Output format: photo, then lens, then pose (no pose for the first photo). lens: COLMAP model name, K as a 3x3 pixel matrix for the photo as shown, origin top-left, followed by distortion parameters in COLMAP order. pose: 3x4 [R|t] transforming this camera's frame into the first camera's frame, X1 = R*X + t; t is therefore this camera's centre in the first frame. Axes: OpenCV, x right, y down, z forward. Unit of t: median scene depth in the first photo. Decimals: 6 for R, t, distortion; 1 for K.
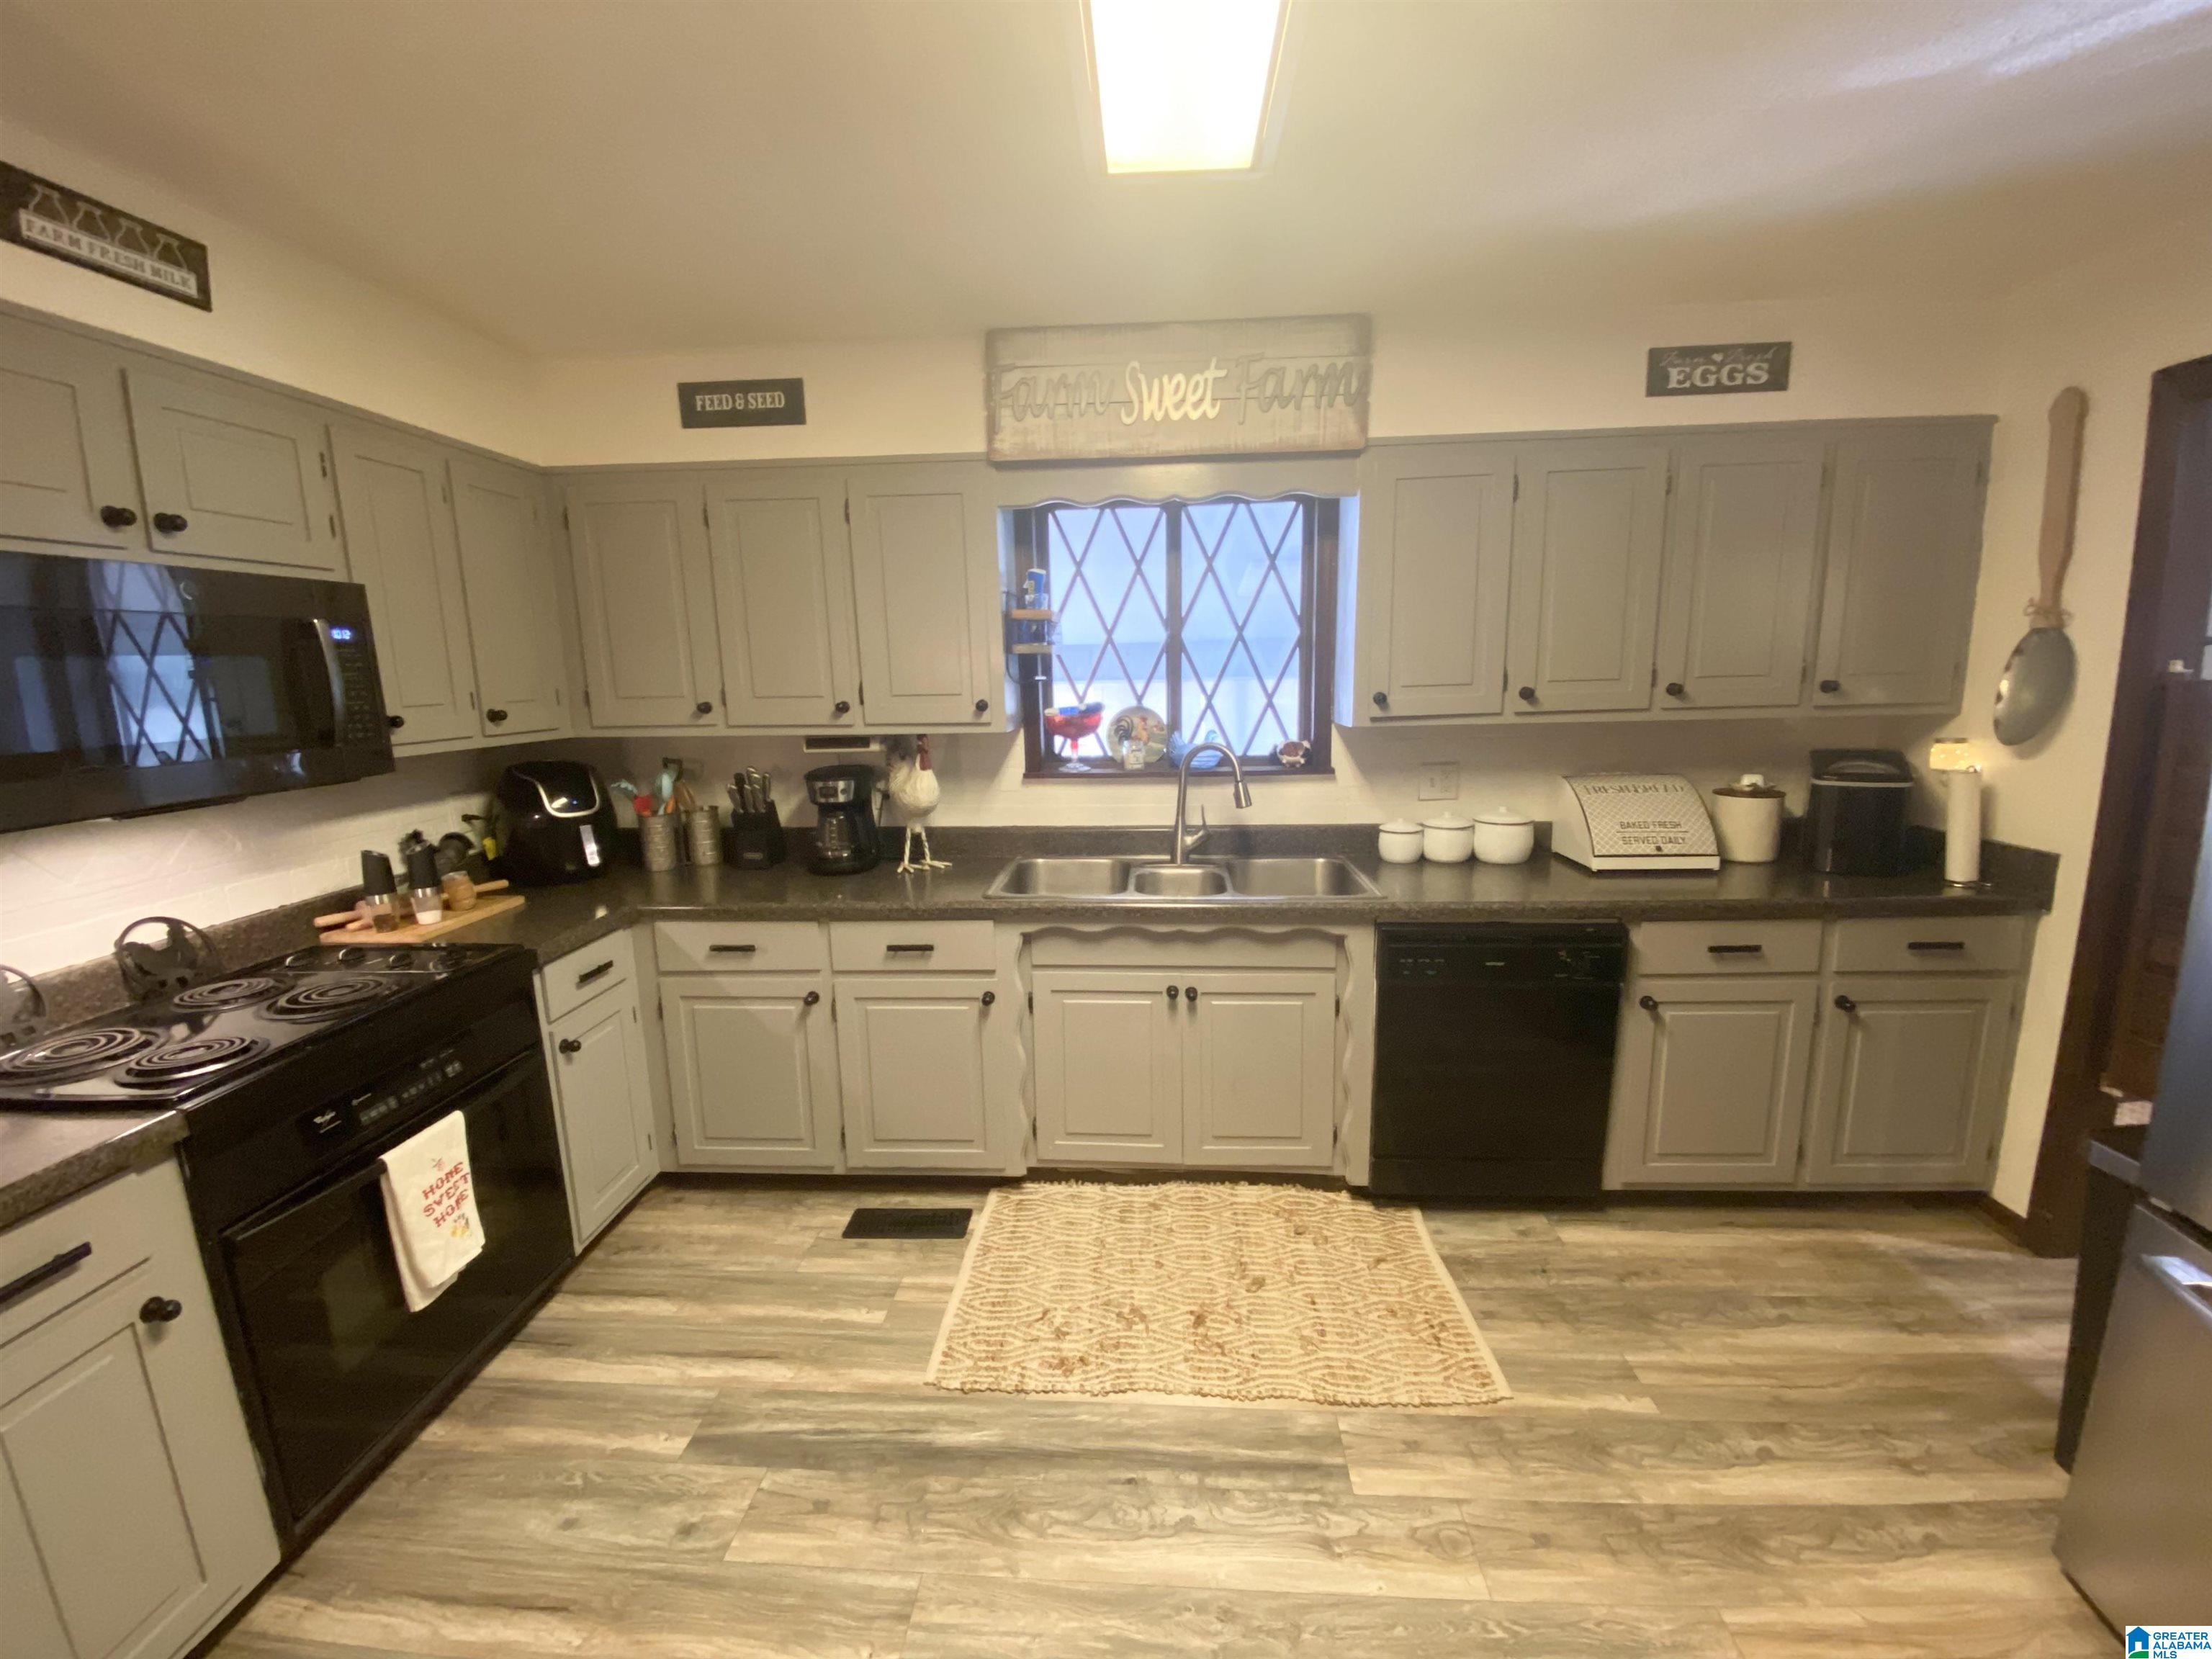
lens RADIAL K [[893.3, 0, 1085.0], [0, 893.3, 831.5], [0, 0, 1]] dist [0.002926, -0.006795]
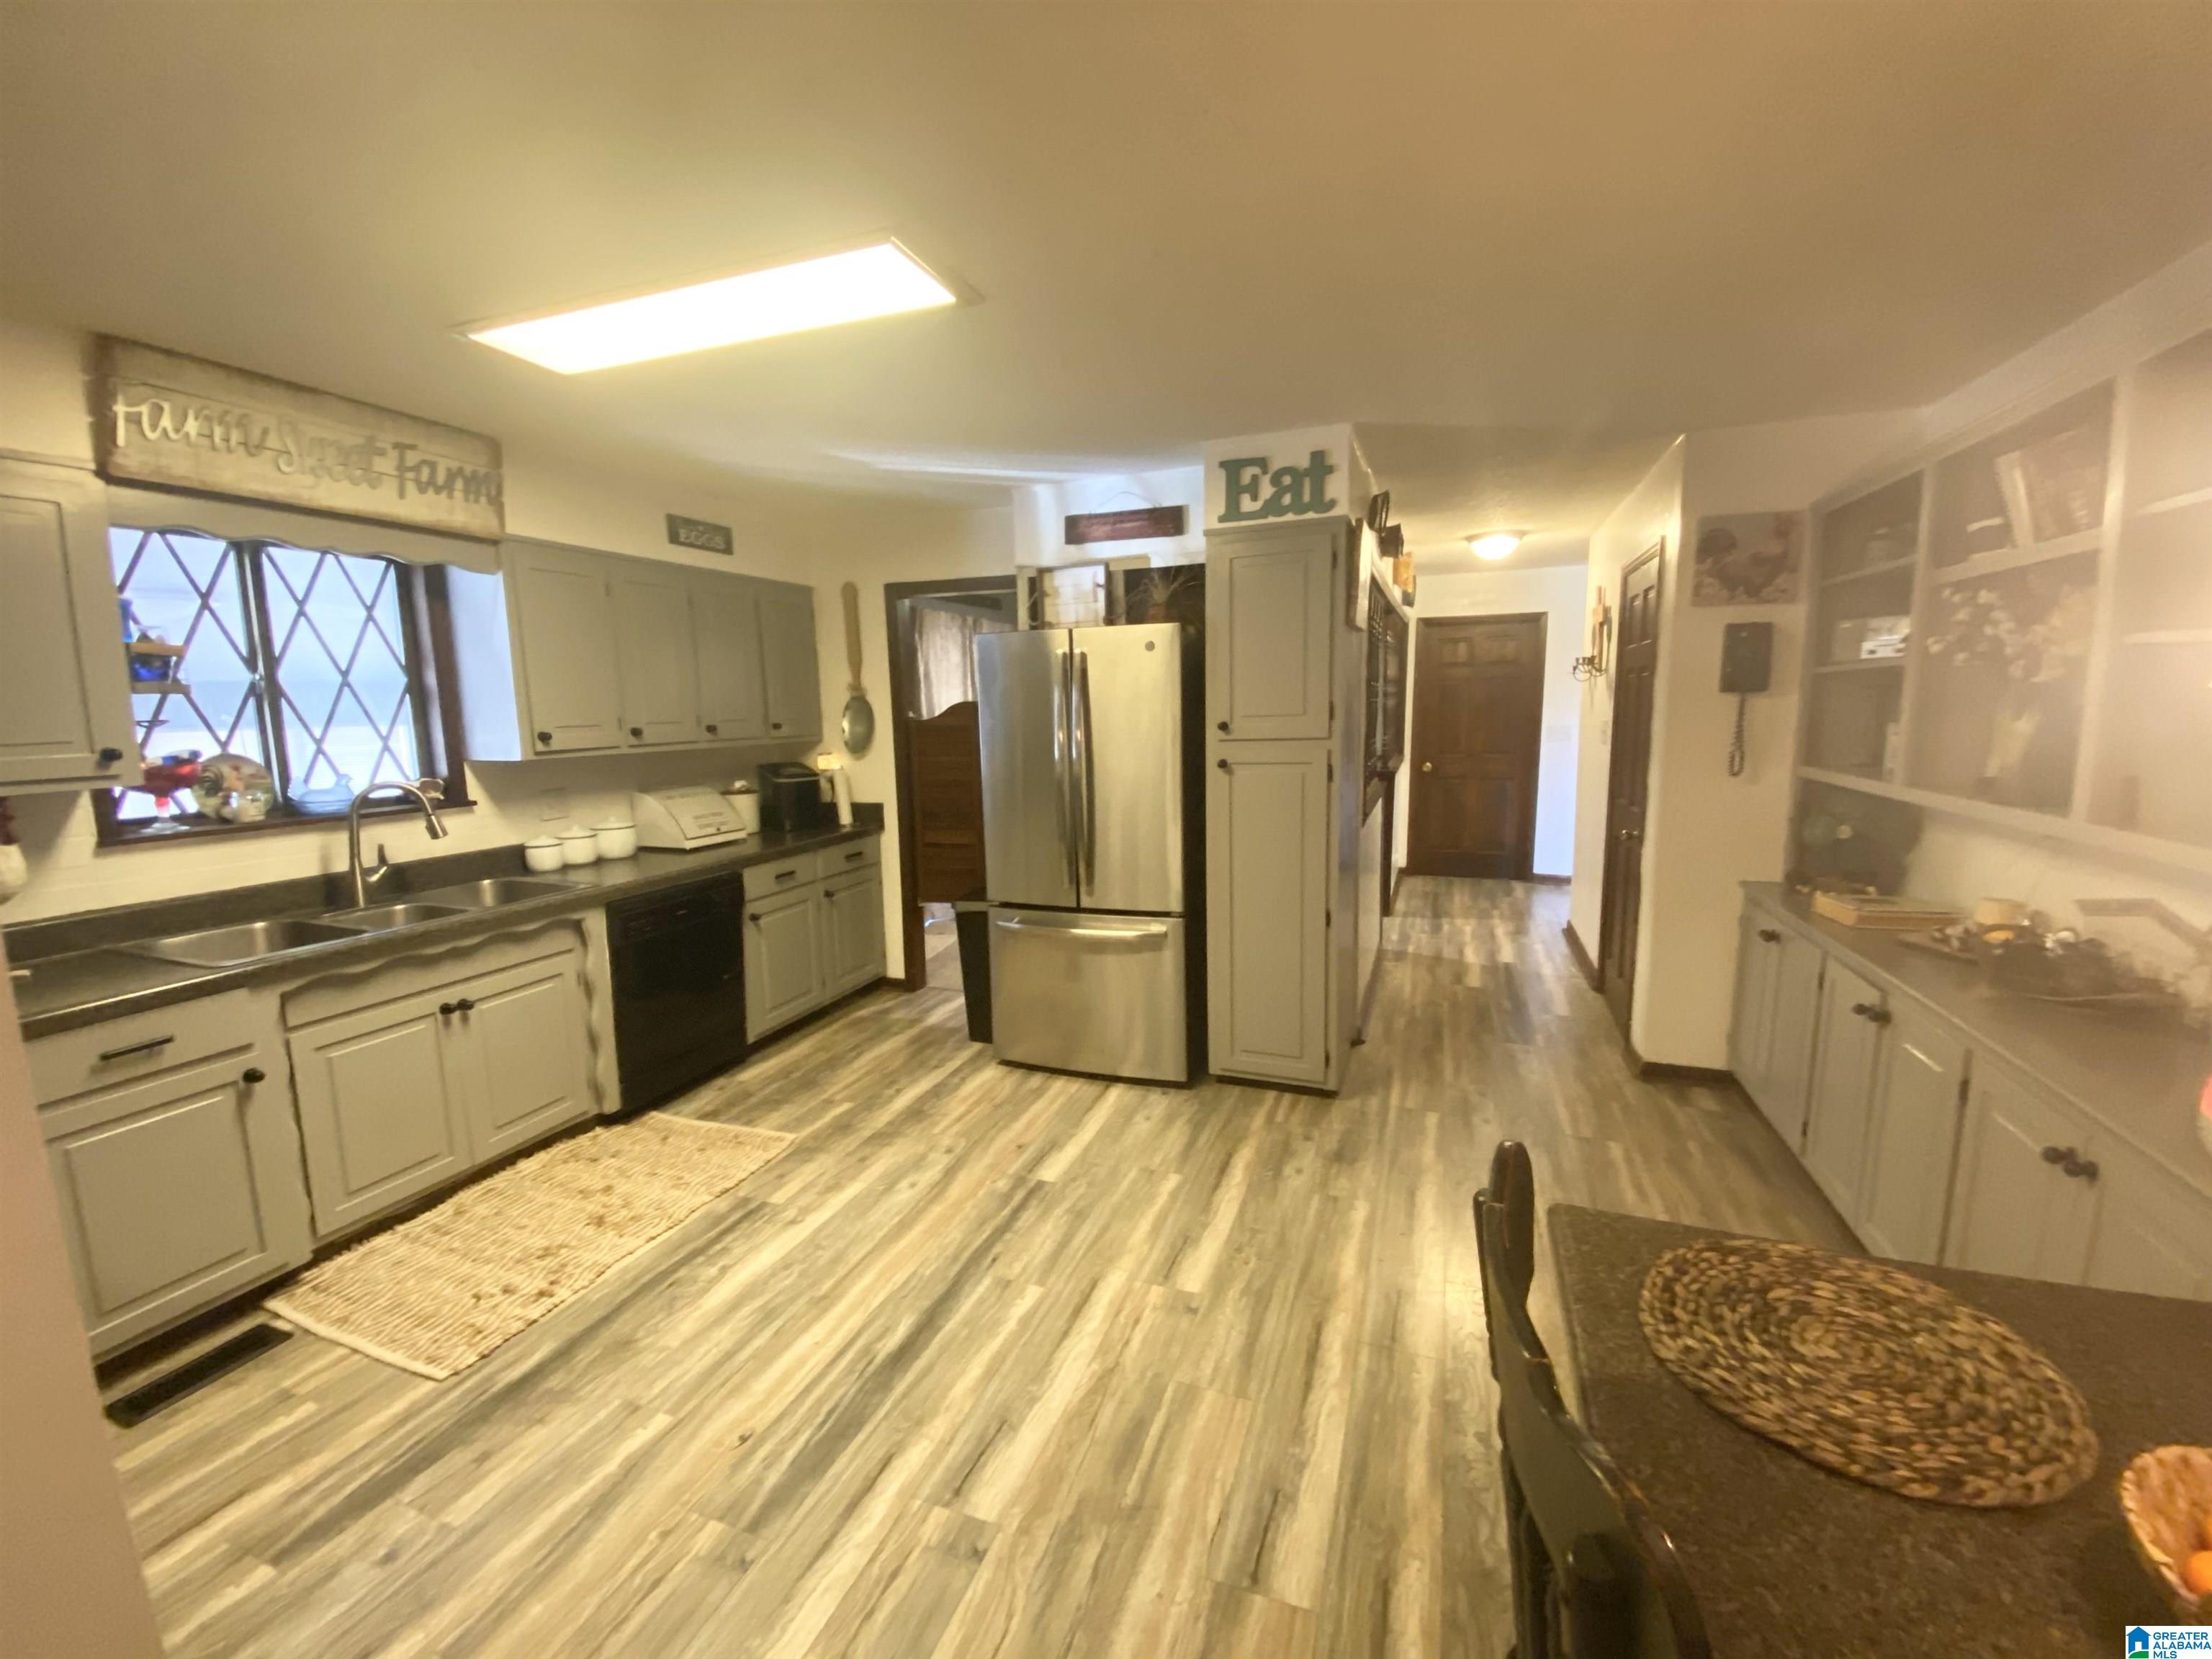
lens RADIAL K [[893.3, 0, 1120.2], [0, 893.3, 826.7], [0, 0, 1]] dist [0.002926, -0.006795]
pose [[0.271063, -0.113972, 0.955790, -0.707901], [0.169846, 0.983048, 0.069054, 0.027389], [-0.947458, 0.143619, 0.285826, -0.123950]]
